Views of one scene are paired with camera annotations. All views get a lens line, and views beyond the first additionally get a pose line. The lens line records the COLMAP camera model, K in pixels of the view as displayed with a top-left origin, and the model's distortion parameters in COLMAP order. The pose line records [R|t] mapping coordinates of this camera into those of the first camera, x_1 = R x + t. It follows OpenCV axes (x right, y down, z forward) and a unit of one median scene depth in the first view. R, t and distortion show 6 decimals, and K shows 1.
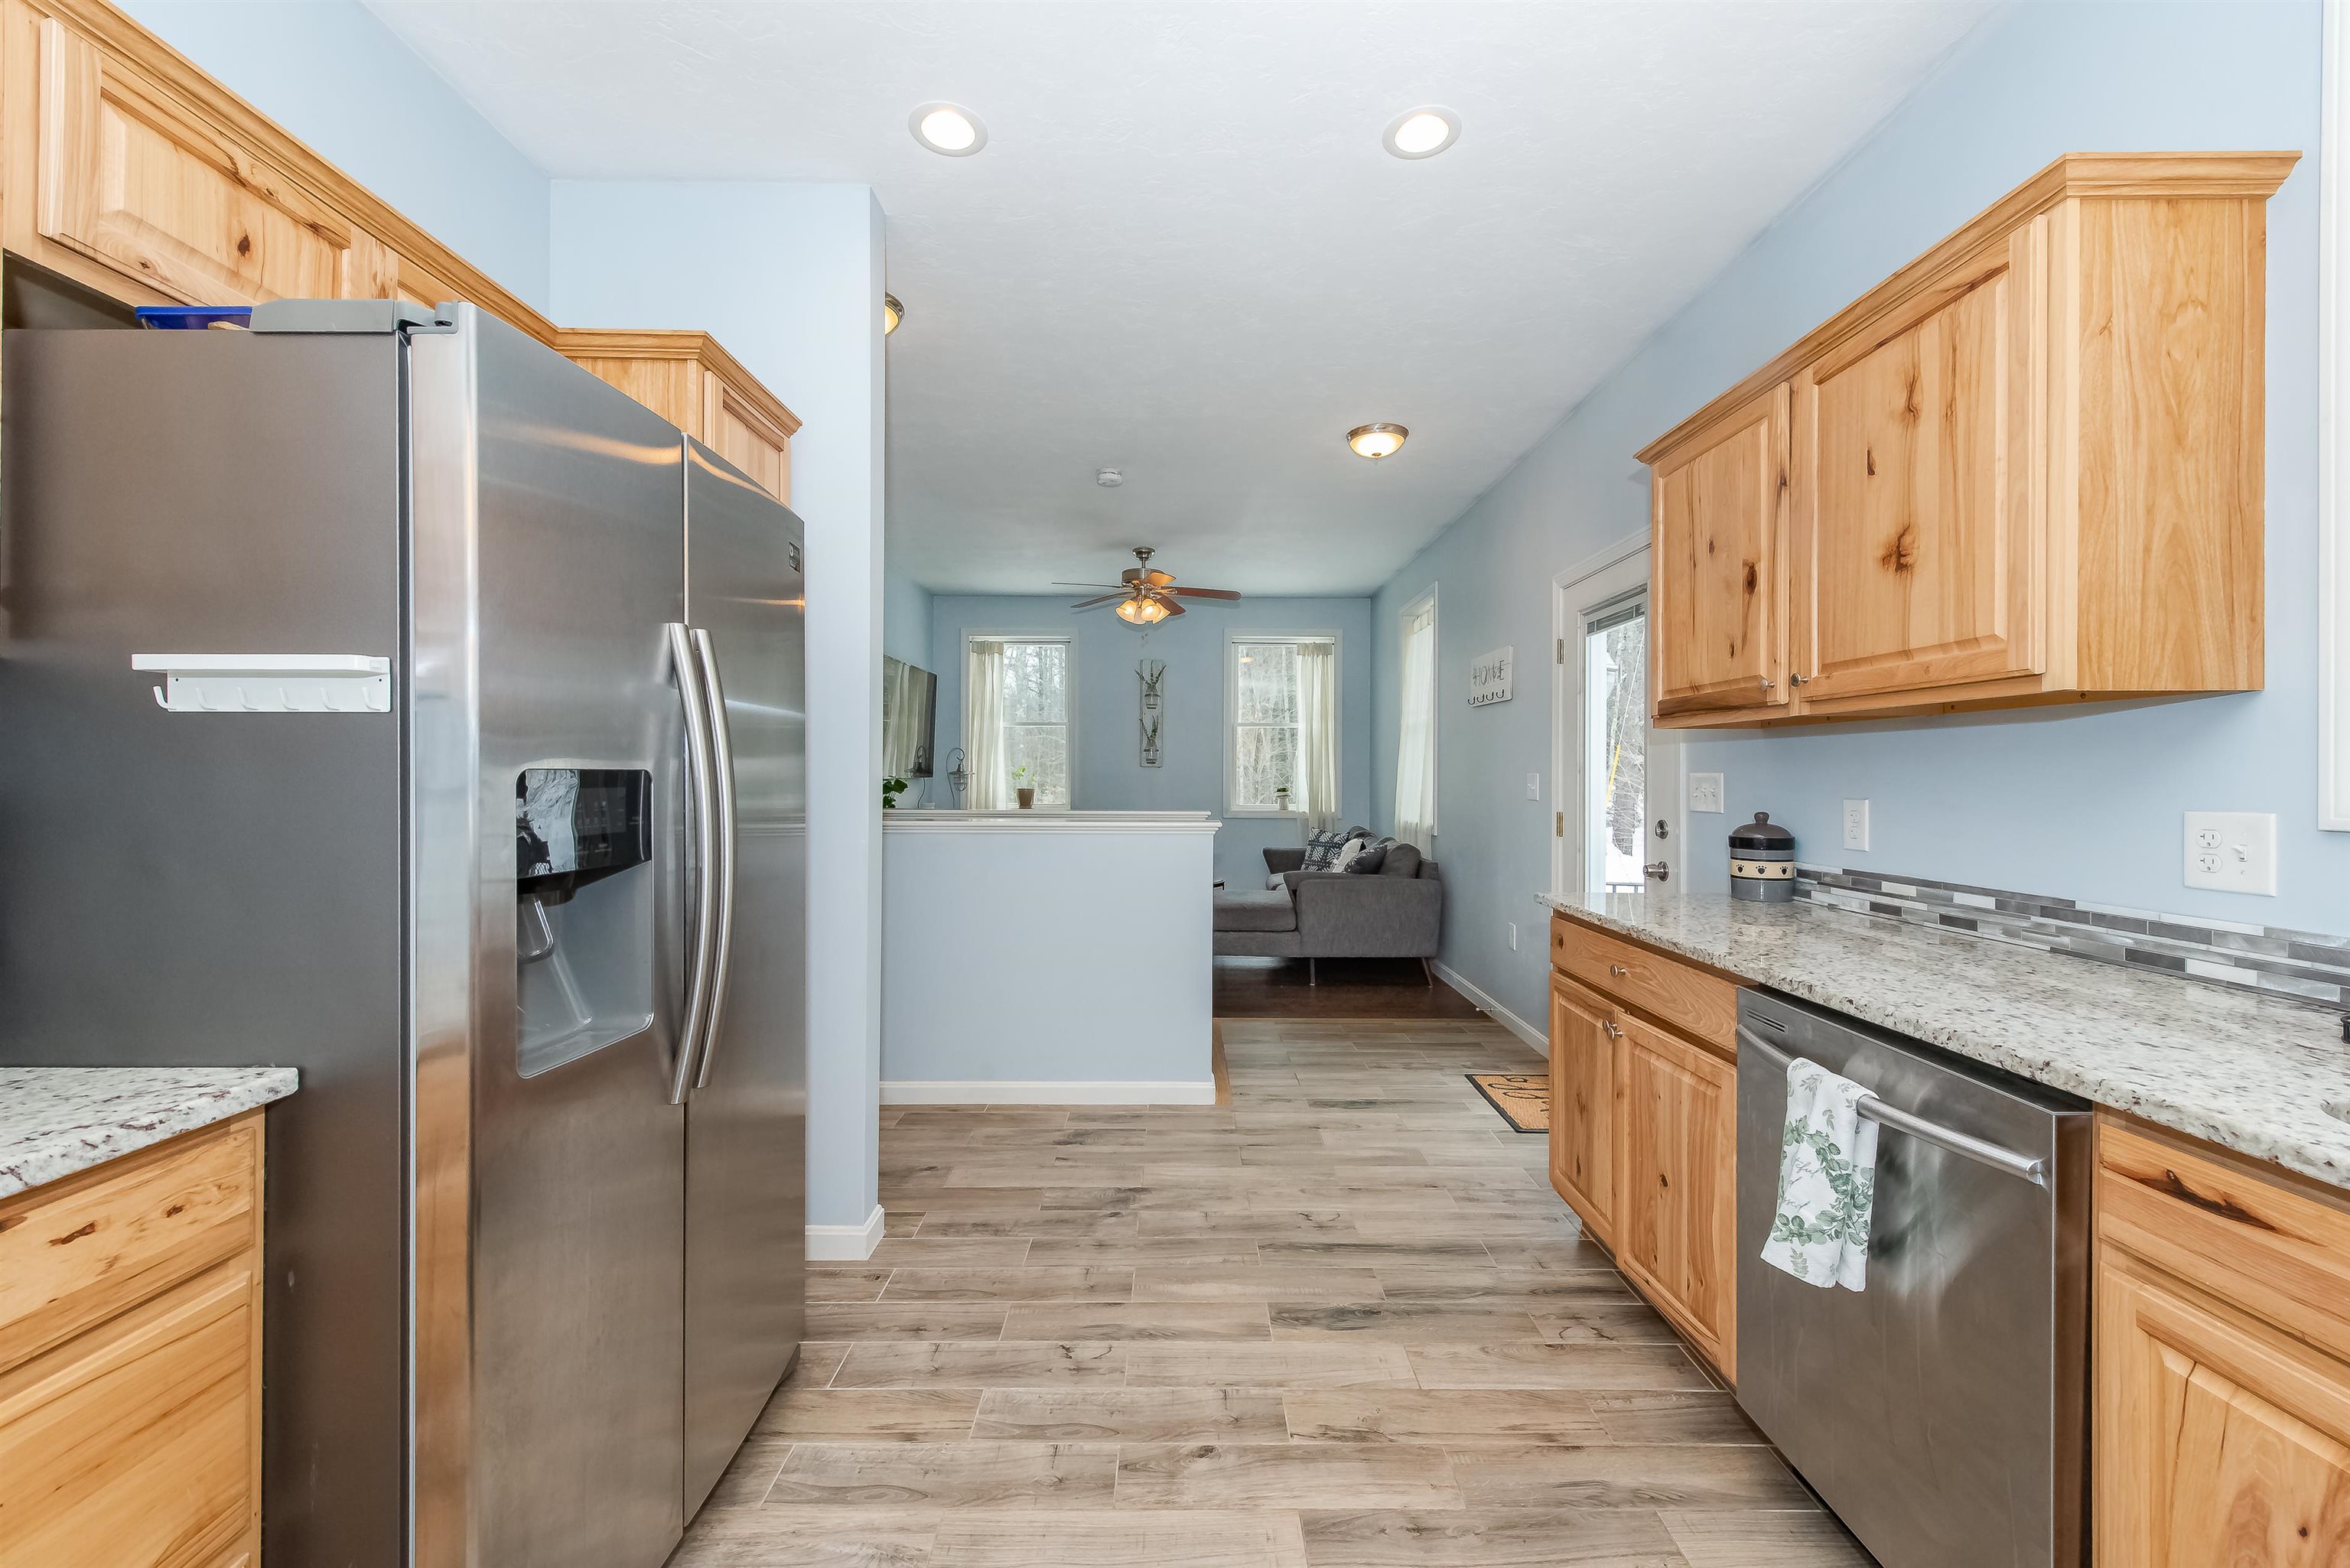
lens RADIAL K [[940.7, 0, 1171.6], [0, 940.7, 773.6], [0, 0, 1]] dist [0.015313, -0.003930]
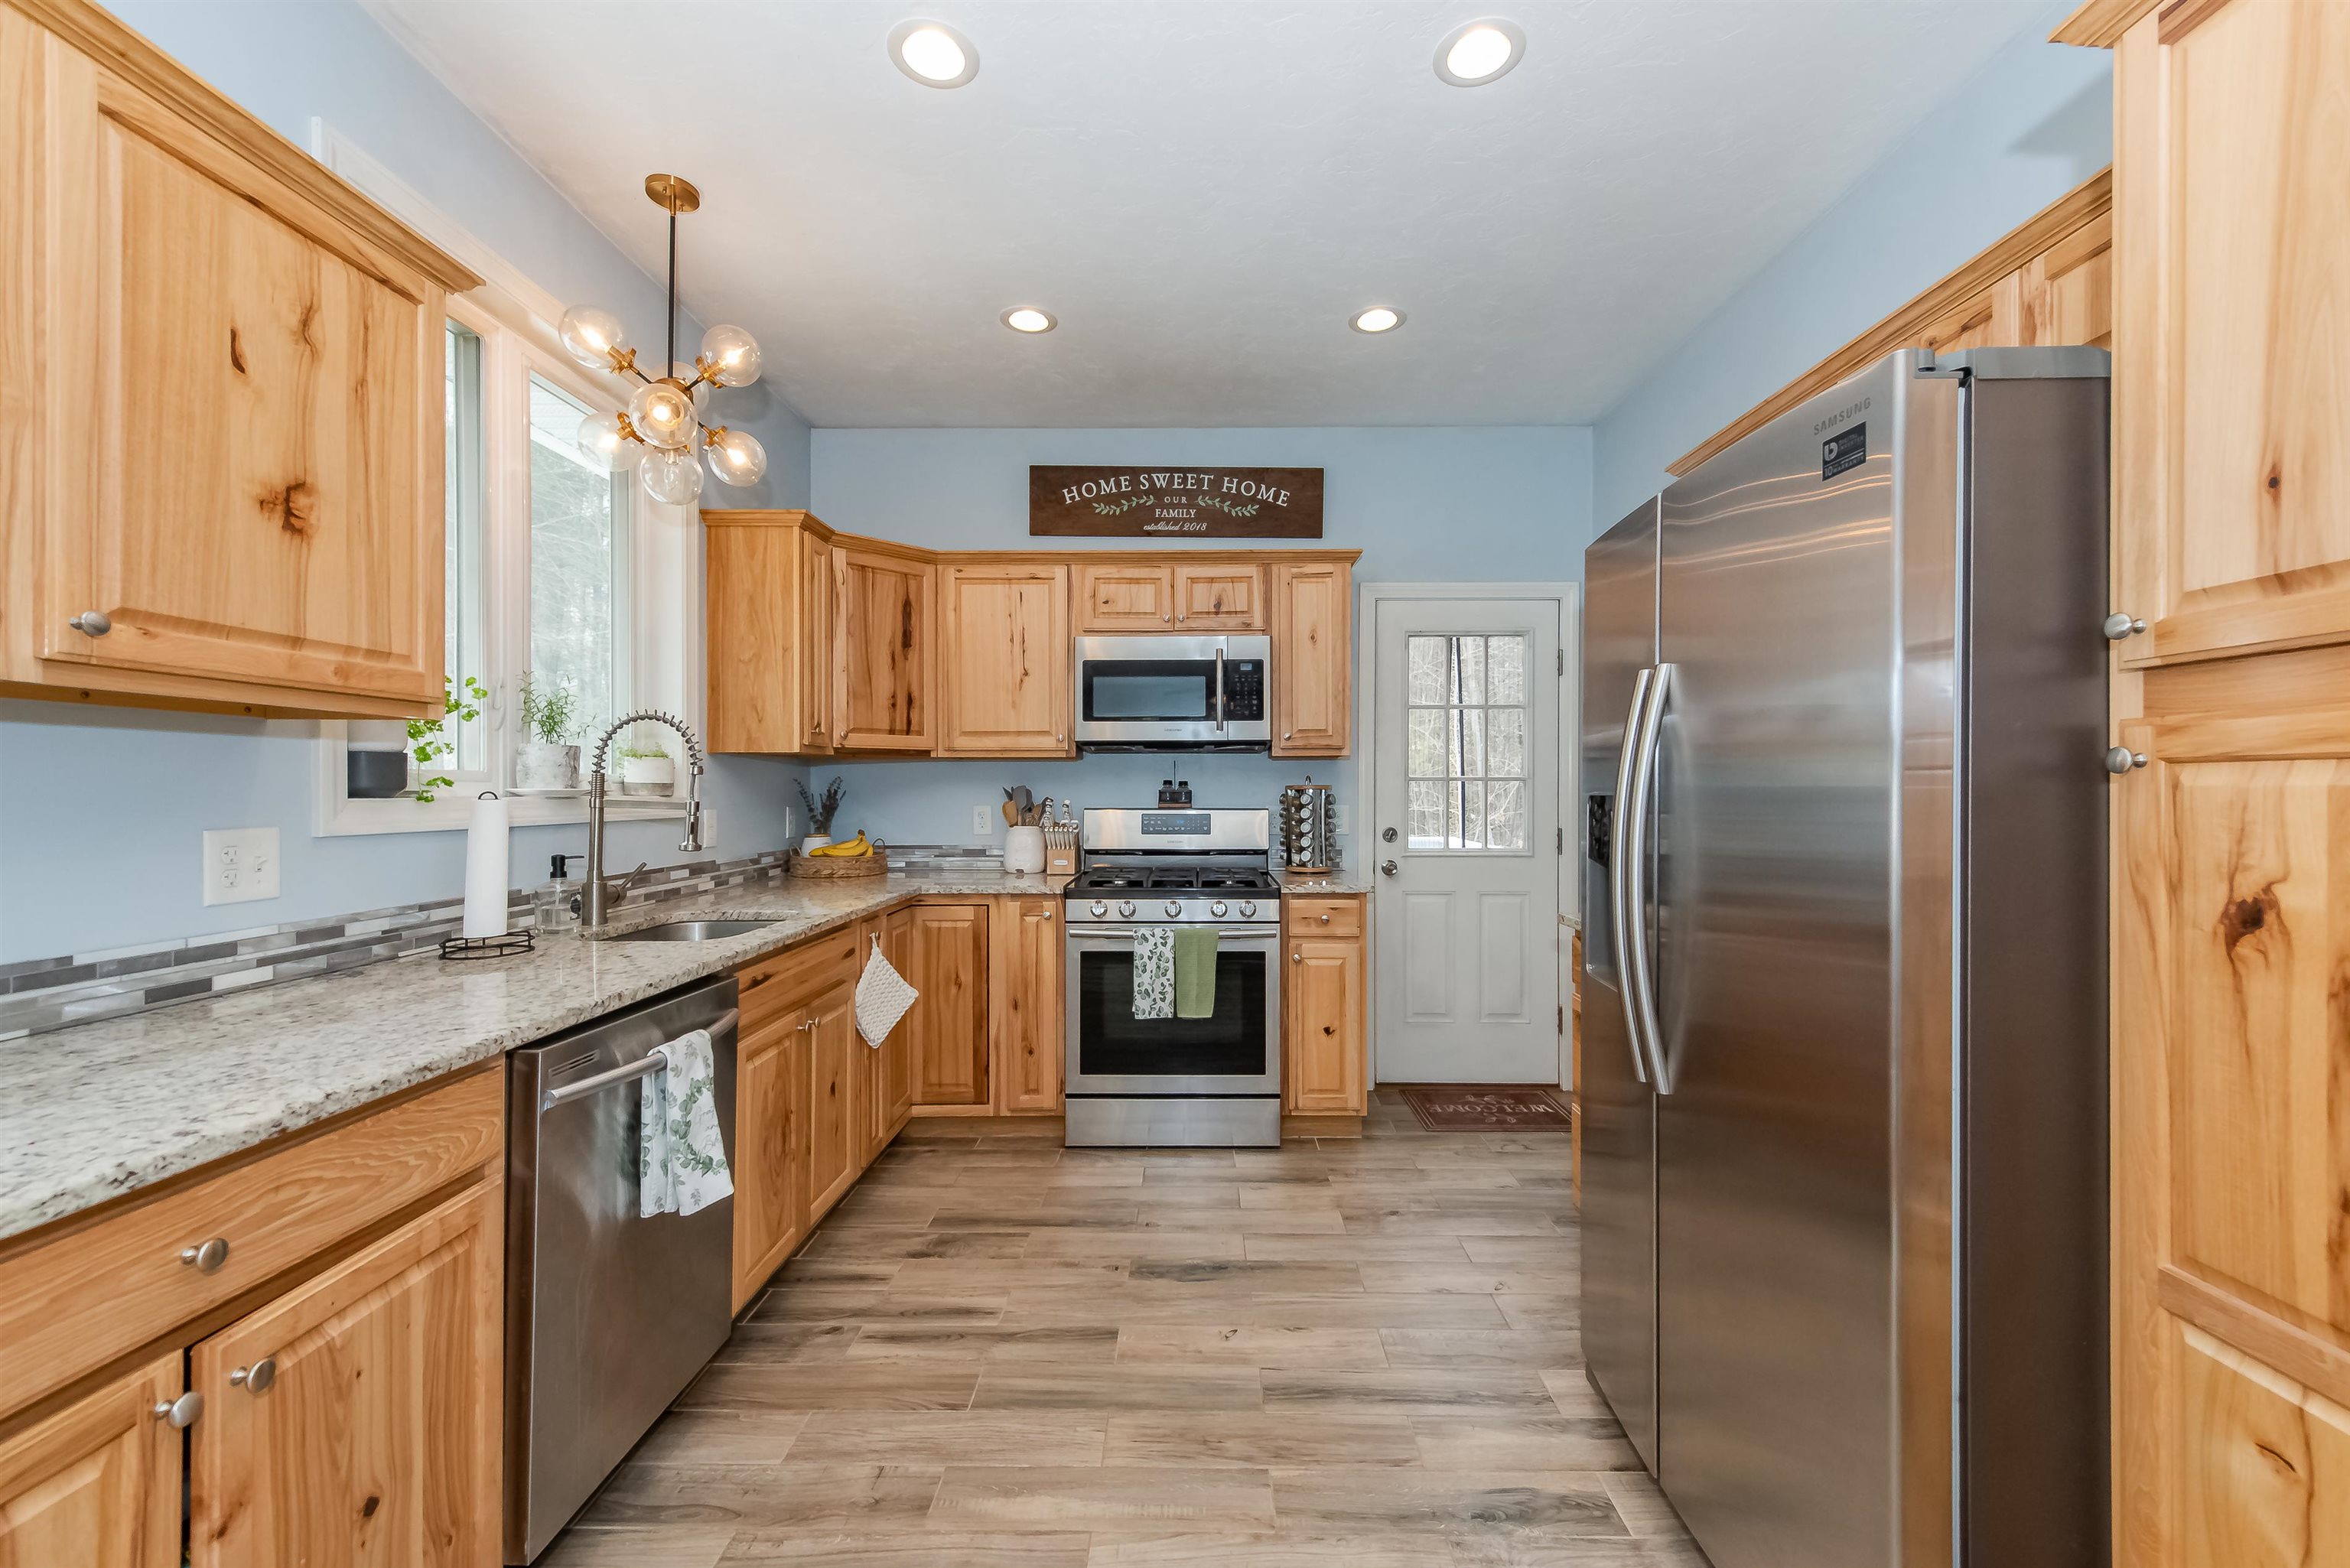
lens RADIAL K [[940.7, 0, 1189.0], [0, 940.7, 790.3], [0, 0, 1]] dist [0.015313, -0.003930]
pose [[-0.999974, -0.004402, 0.005733, 0.022680], [-0.004408, 0.999990, -0.001121, -0.004374], [-0.005728, -0.001147, -0.999983, 1.498364]]
